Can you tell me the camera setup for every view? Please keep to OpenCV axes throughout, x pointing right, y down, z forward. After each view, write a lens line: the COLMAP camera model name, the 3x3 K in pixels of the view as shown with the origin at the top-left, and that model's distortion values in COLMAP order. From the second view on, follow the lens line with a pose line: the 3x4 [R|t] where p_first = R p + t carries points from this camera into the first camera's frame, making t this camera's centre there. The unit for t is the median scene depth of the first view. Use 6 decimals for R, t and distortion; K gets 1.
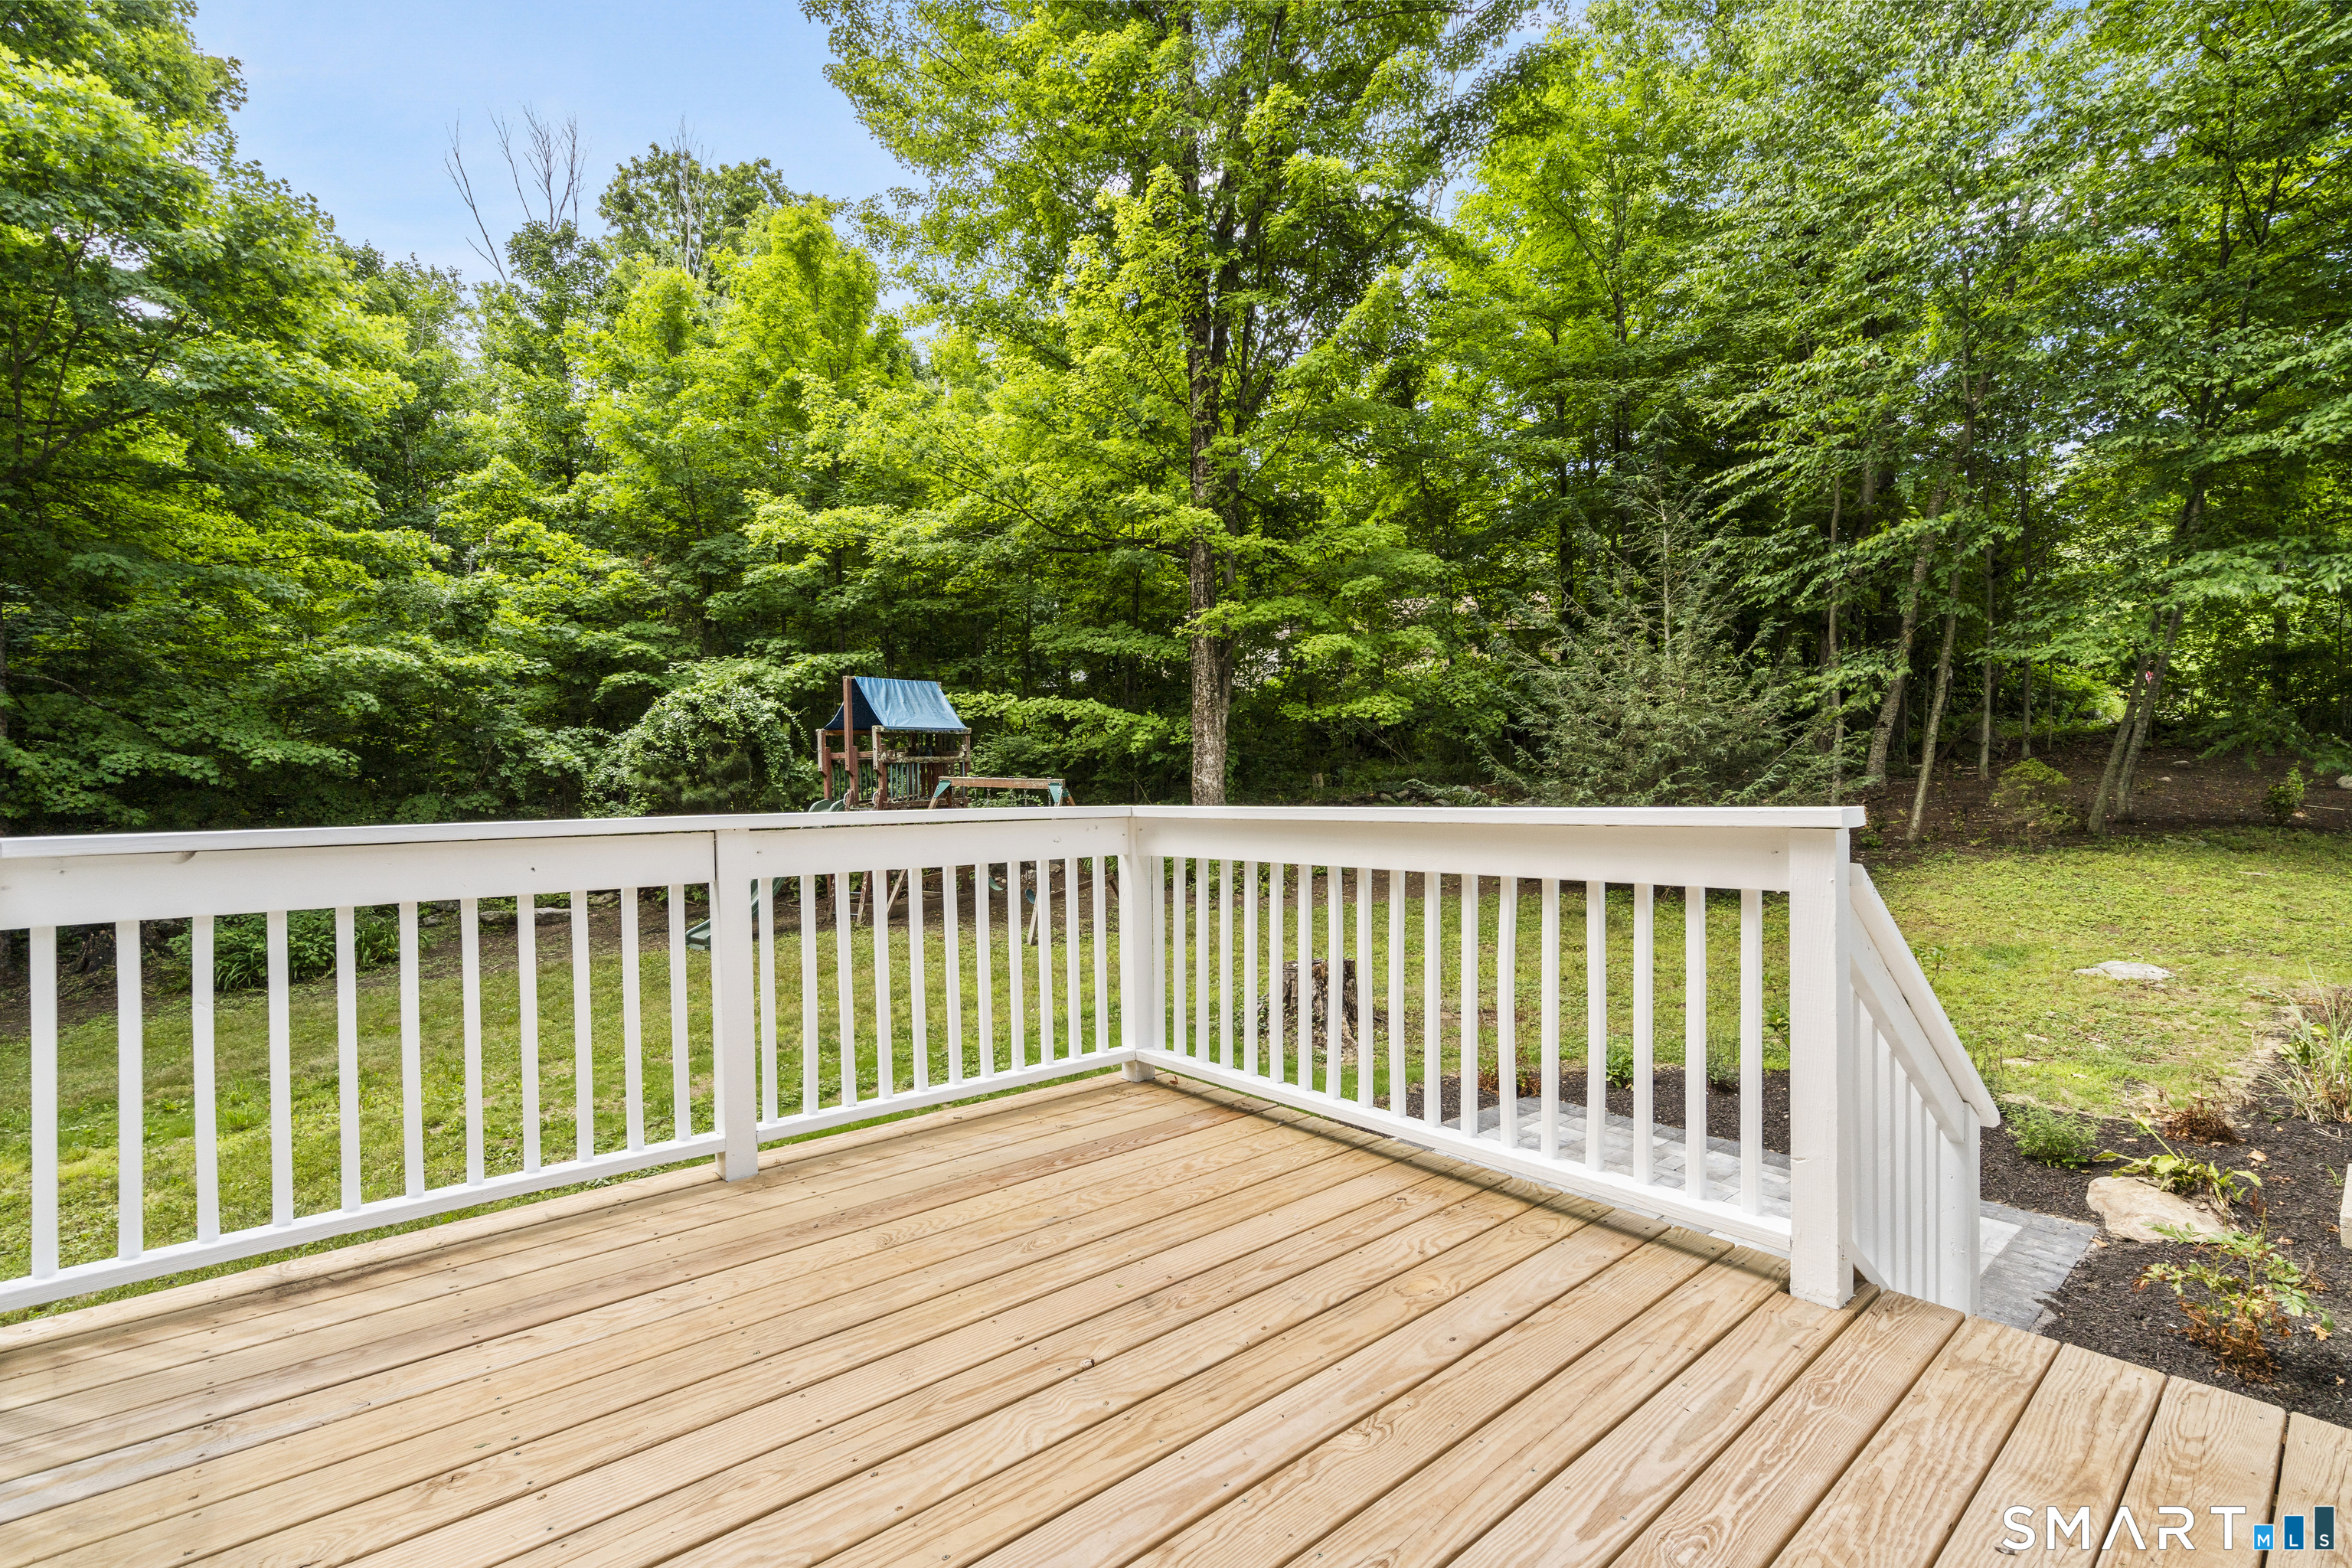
lens RADIAL K [[1051.7, 0, 1176.4], [0, 1051.7, 787.8], [0, 0, 1]] dist [-0.001644, 0.000222]
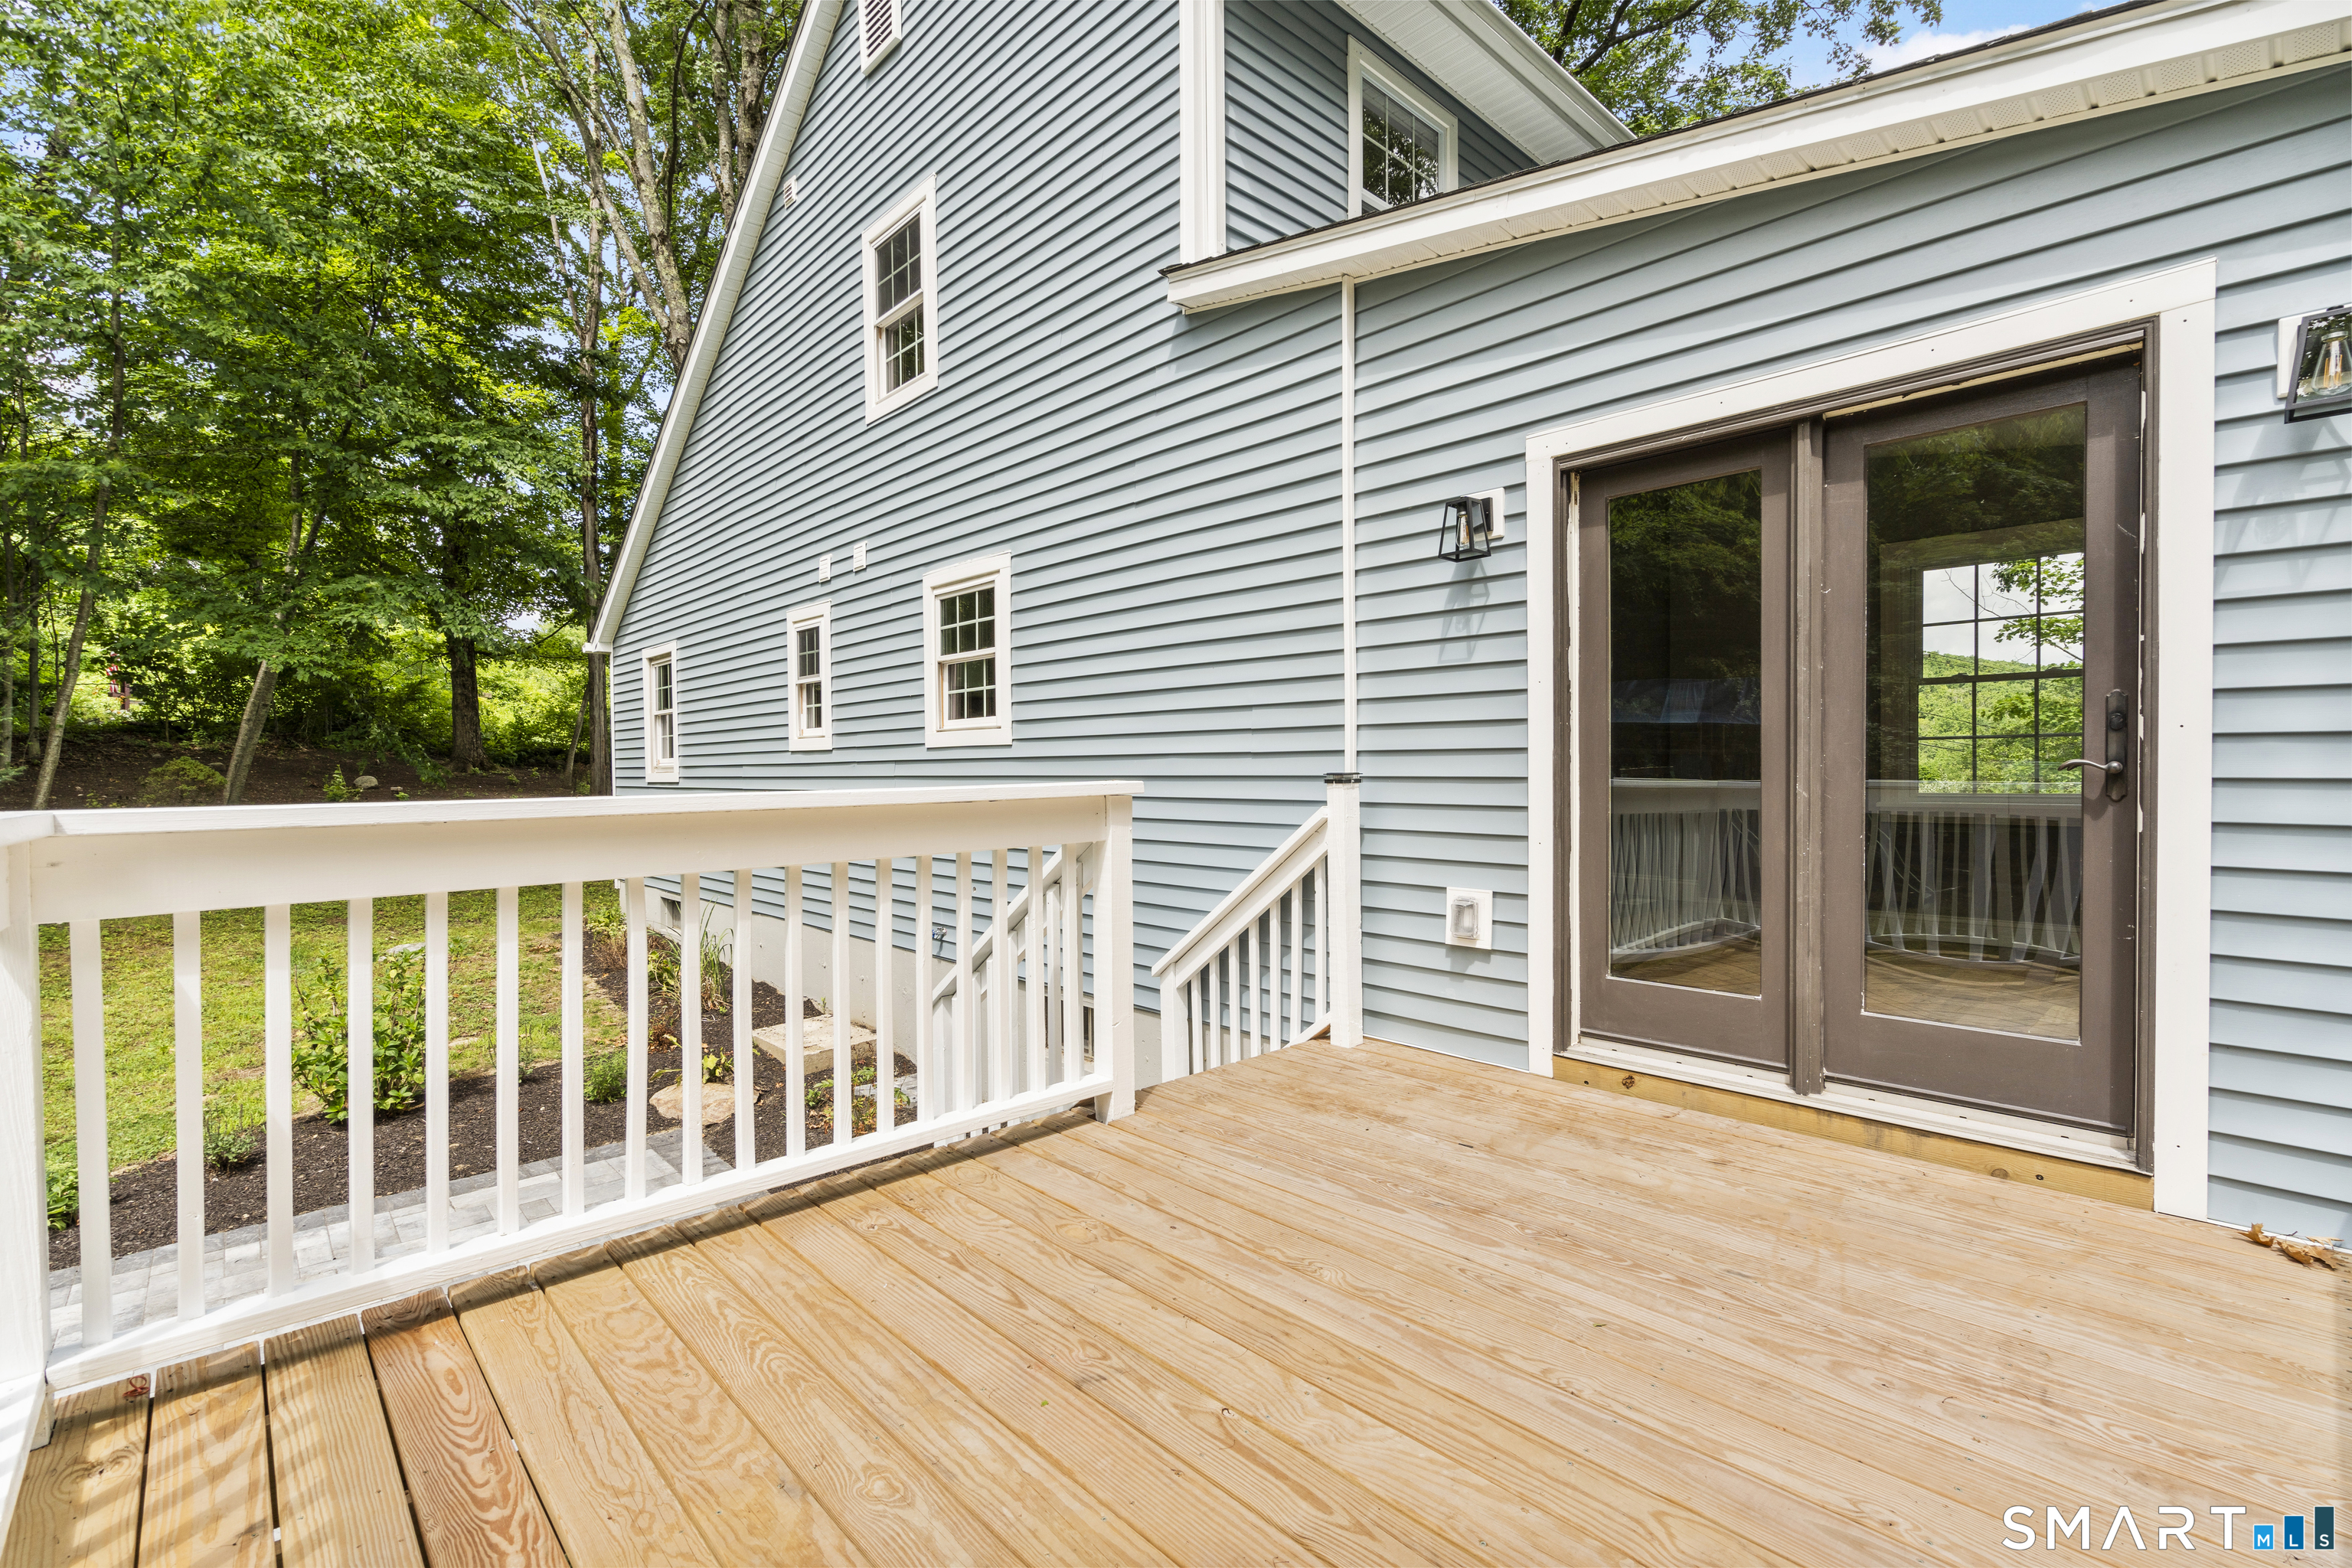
lens RADIAL K [[1051.7, 0, 1176.4], [0, 1051.7, 787.8], [0, 0, 1]] dist [-0.001644, 0.000222]
pose [[-0.033681, -0.011572, 0.999366, -0.692139], [0.013895, 0.999831, 0.012045, 0.010391], [-0.999336, 0.014292, -0.033514, 0.776520]]
